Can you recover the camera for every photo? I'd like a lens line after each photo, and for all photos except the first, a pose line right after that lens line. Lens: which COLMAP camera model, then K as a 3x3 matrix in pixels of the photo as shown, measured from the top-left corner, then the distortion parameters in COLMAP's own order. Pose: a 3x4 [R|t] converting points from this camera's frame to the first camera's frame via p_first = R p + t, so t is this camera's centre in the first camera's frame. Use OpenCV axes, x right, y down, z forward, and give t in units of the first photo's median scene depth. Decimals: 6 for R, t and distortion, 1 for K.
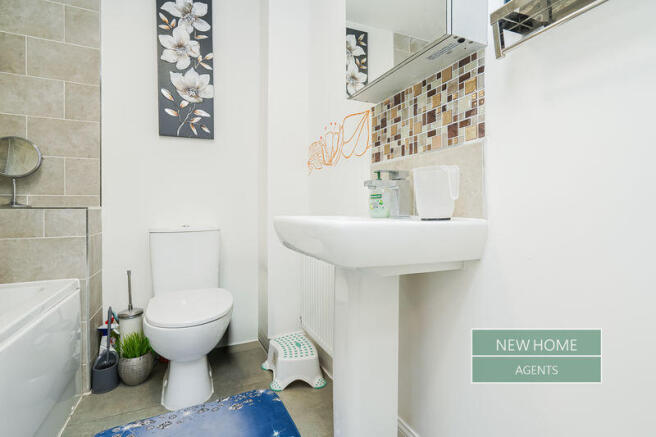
lens RADIAL K [[303.2, 0, 327.2], [0, 303.2, 205.3], [0, 0, 1]] dist [-0.023081, 0.009604]
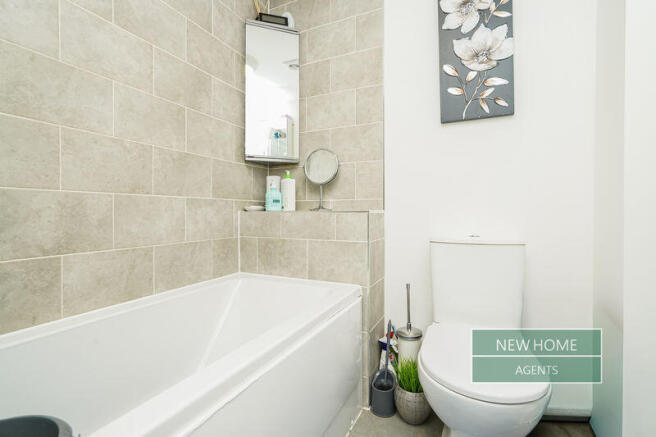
lens RADIAL K [[303.2, 0, 330.1], [0, 303.2, 213.2], [0, 0, 1]] dist [-0.023081, 0.009604]
pose [[0.635880, 0.009325, -0.771731, -0.128833], [0.002846, 0.999892, 0.014427, -0.001062], [0.771783, -0.011370, 0.635785, 0.270846]]
